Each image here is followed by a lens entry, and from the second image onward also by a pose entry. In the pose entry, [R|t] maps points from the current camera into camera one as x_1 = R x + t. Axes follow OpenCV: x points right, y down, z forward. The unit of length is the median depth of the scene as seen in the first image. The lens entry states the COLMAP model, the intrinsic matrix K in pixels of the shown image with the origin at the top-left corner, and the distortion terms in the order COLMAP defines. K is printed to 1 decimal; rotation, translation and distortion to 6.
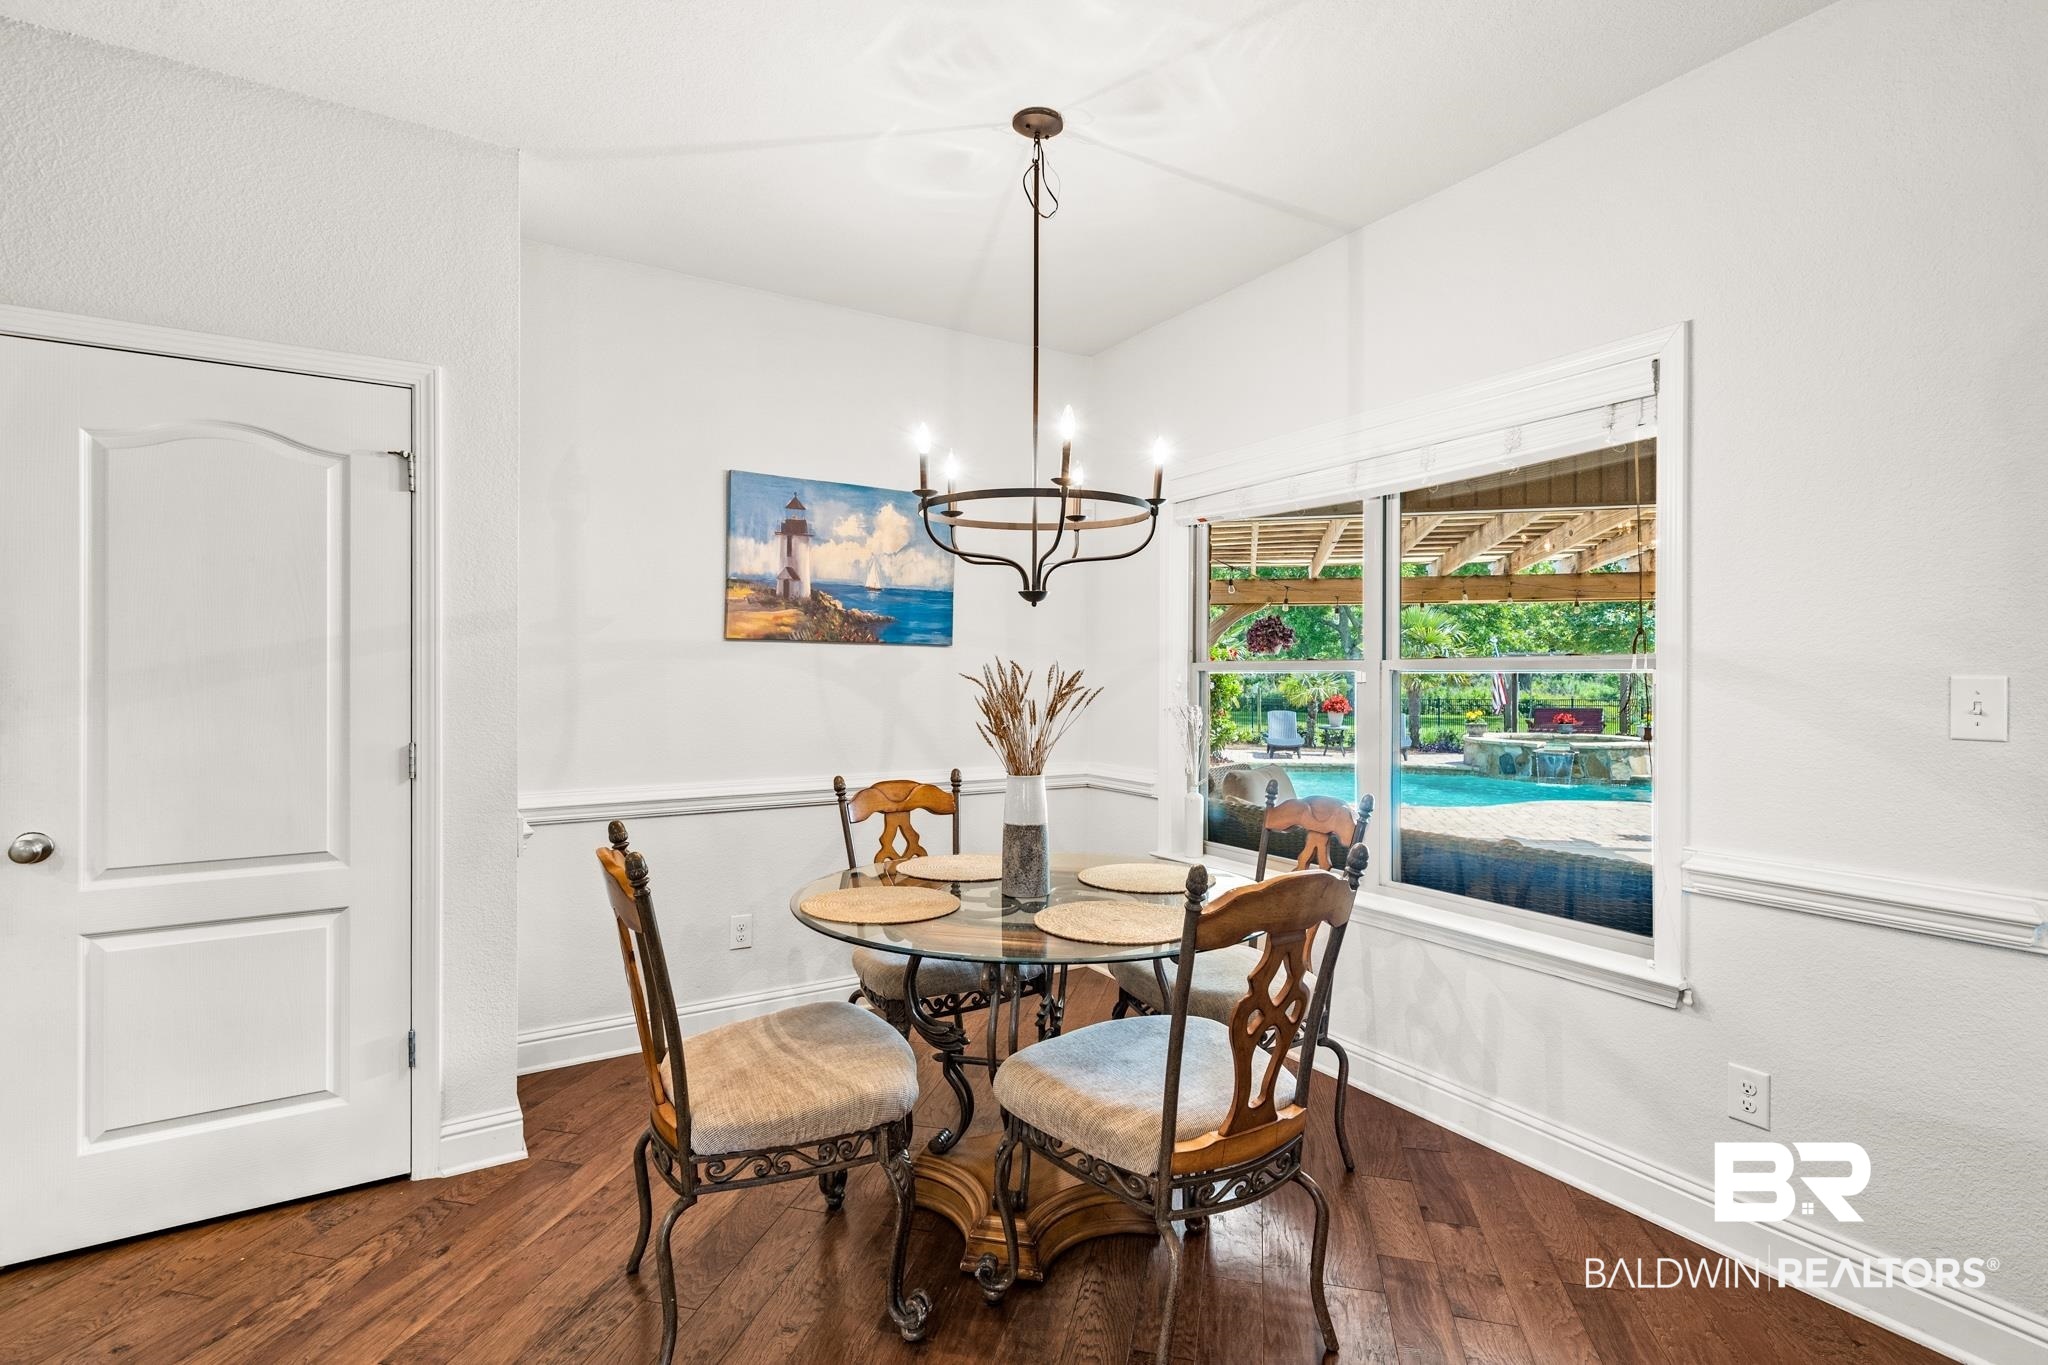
lens RADIAL K [[960.8, 0, 1021.7], [0, 960.8, 671.3], [0, 0, 1]] dist [-0.000787, 0.000581]
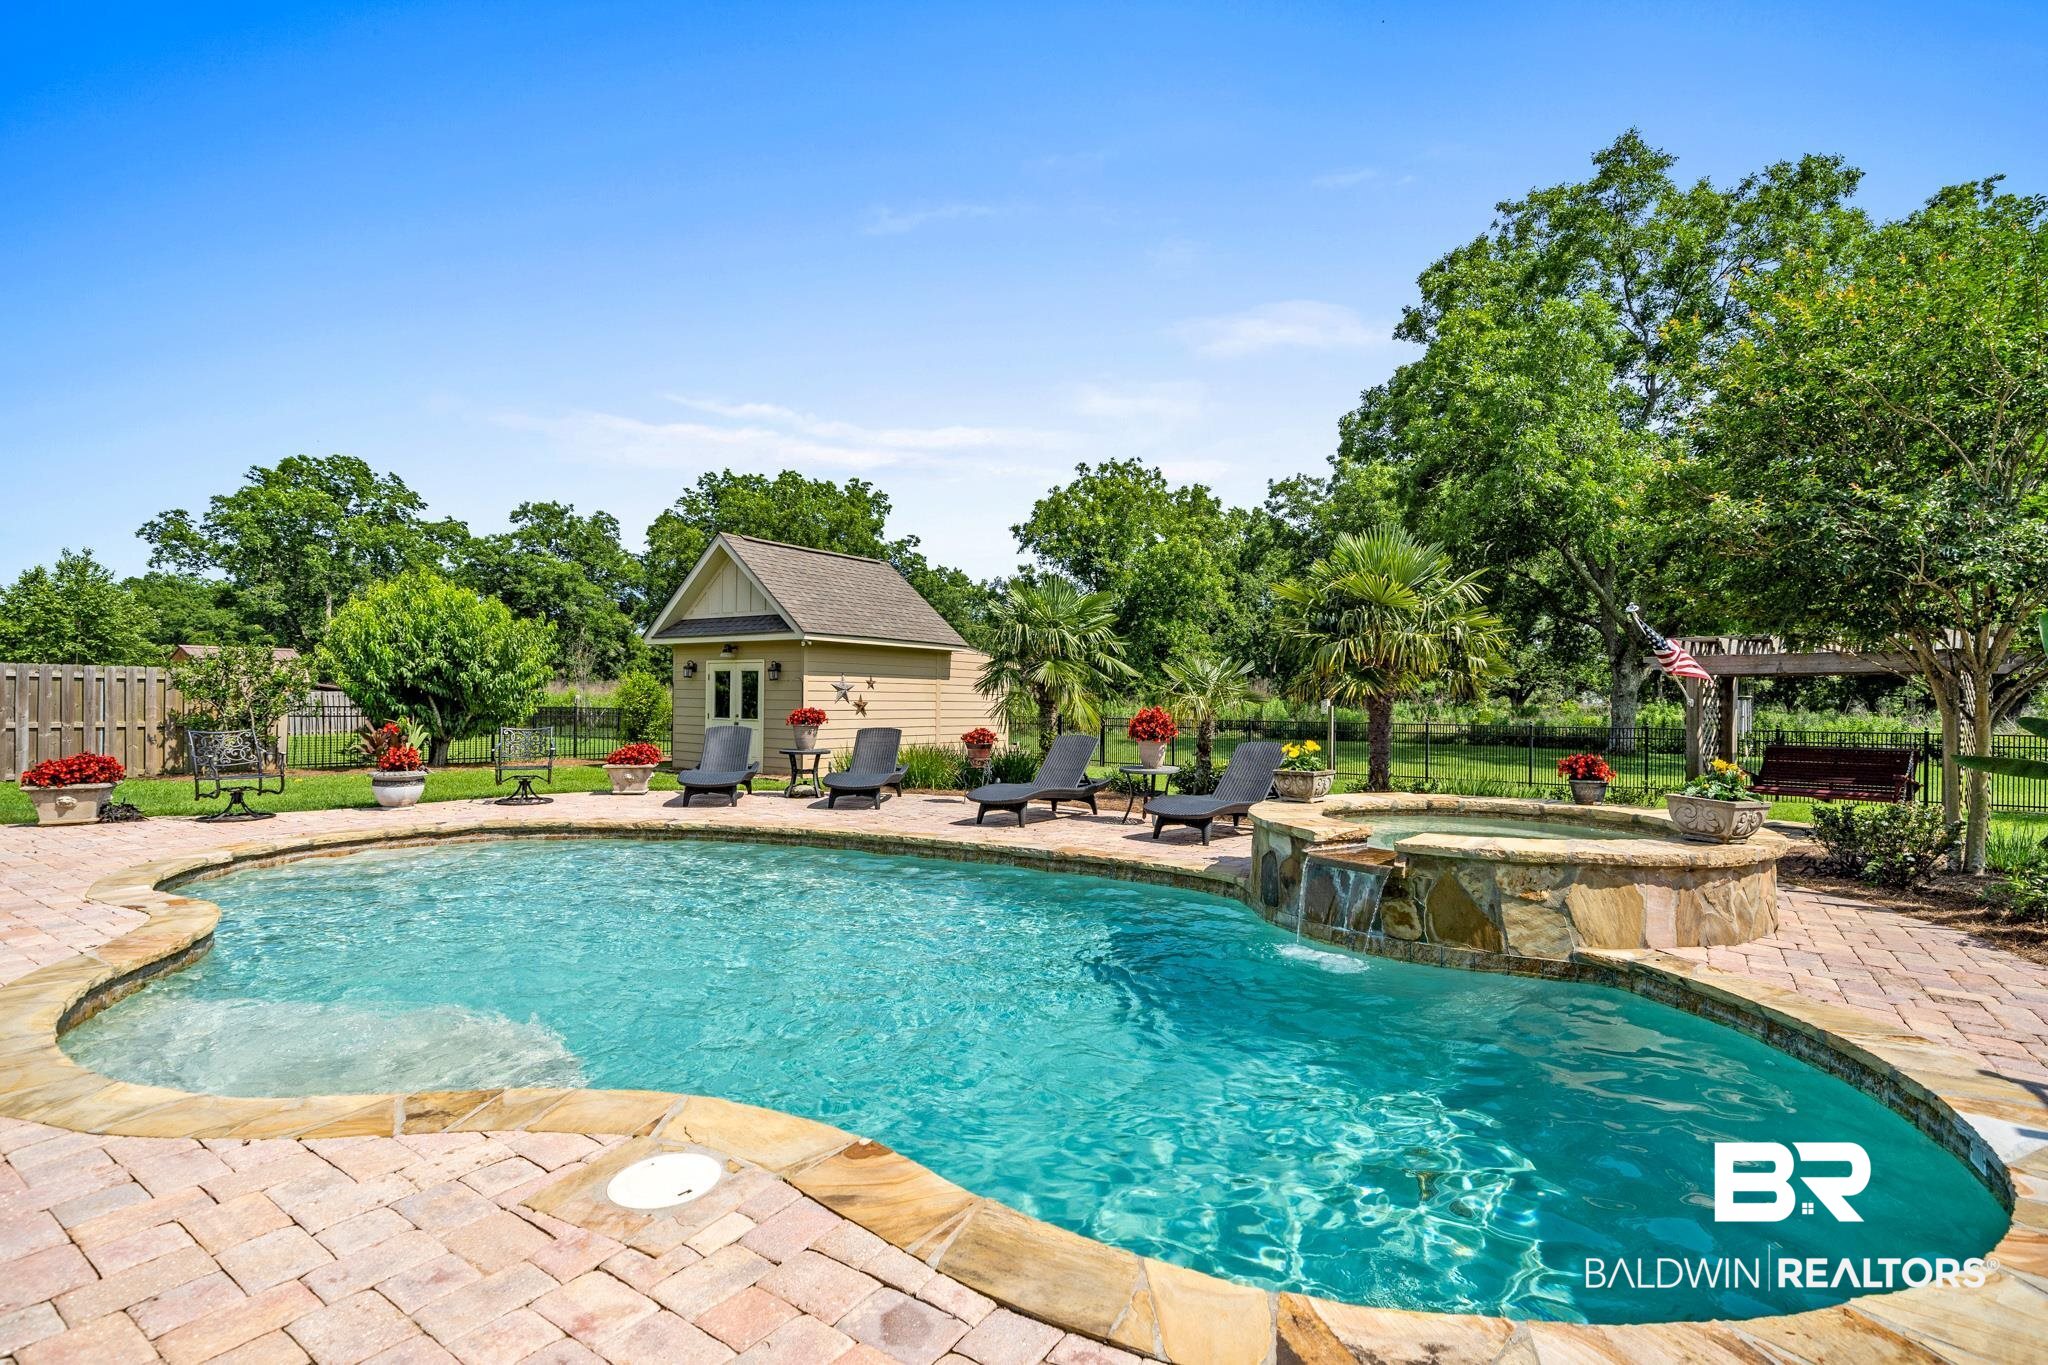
lens RADIAL K [[960.8, 0, 1021.7], [0, 960.8, 671.3], [0, 0, 1]] dist [-0.000787, 0.000581]
pose [[0.934797, -0.002781, -0.355171, 2.263398], [-0.007365, 0.999603, -0.027211, 0.102102], [0.355106, 0.028053, 0.934405, 2.481726]]
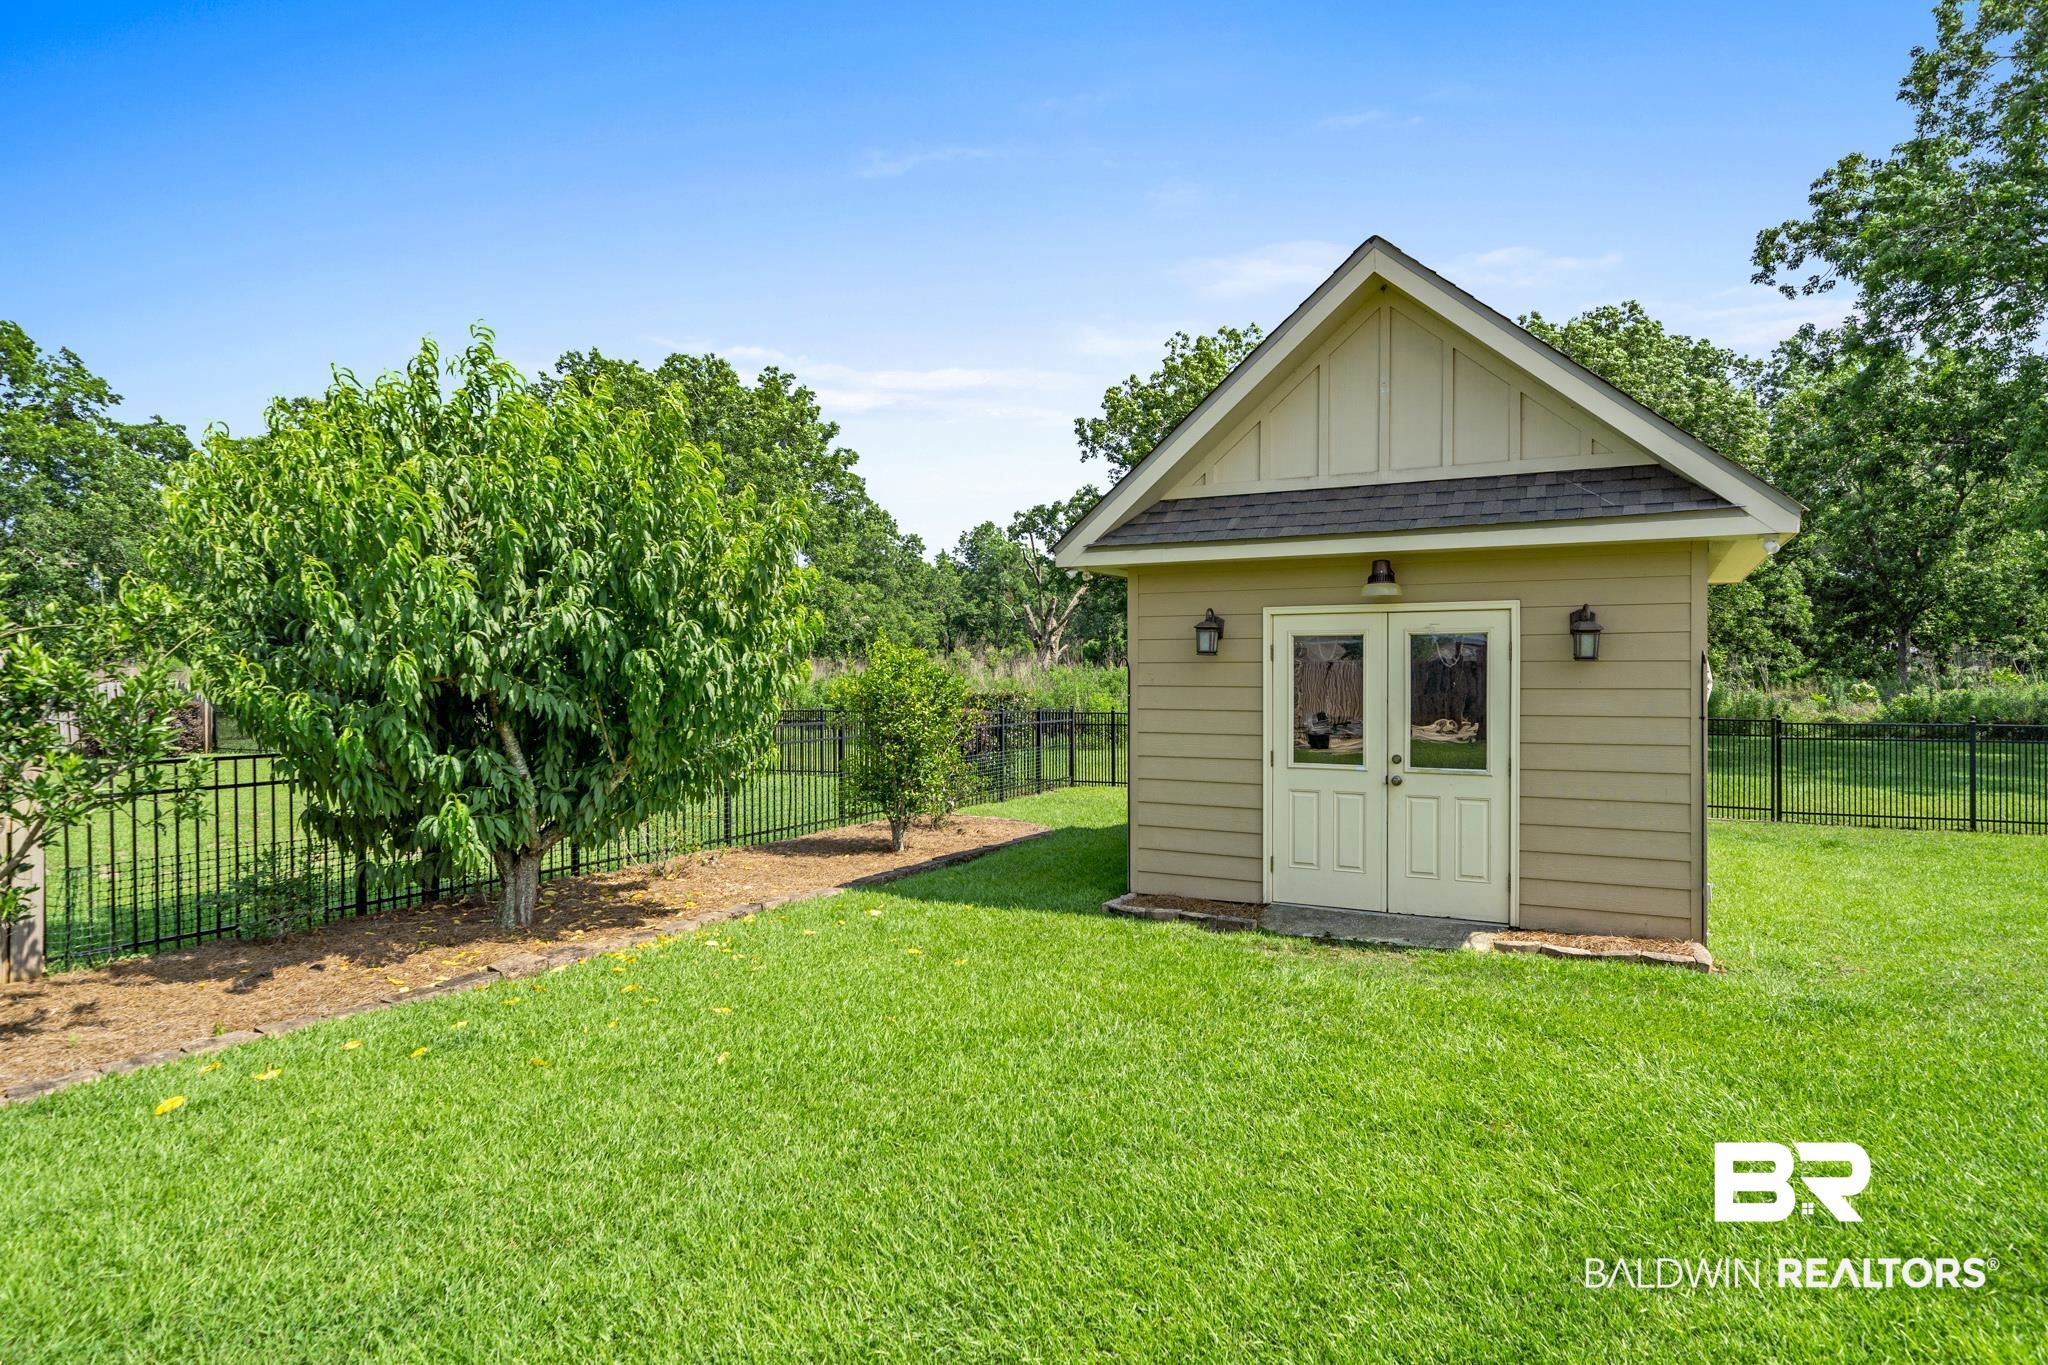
lens RADIAL K [[1180.7, 0, 1025.9], [0, 1180.7, 677.5], [0, 0, 1]] dist [-0.000880, 0.000192]
pose [[0.968879, -0.005269, -0.247477, -0.907470], [0.007140, 0.999952, 0.006664, 0.037131], [0.247430, -0.008223, 0.968871, 4.261651]]
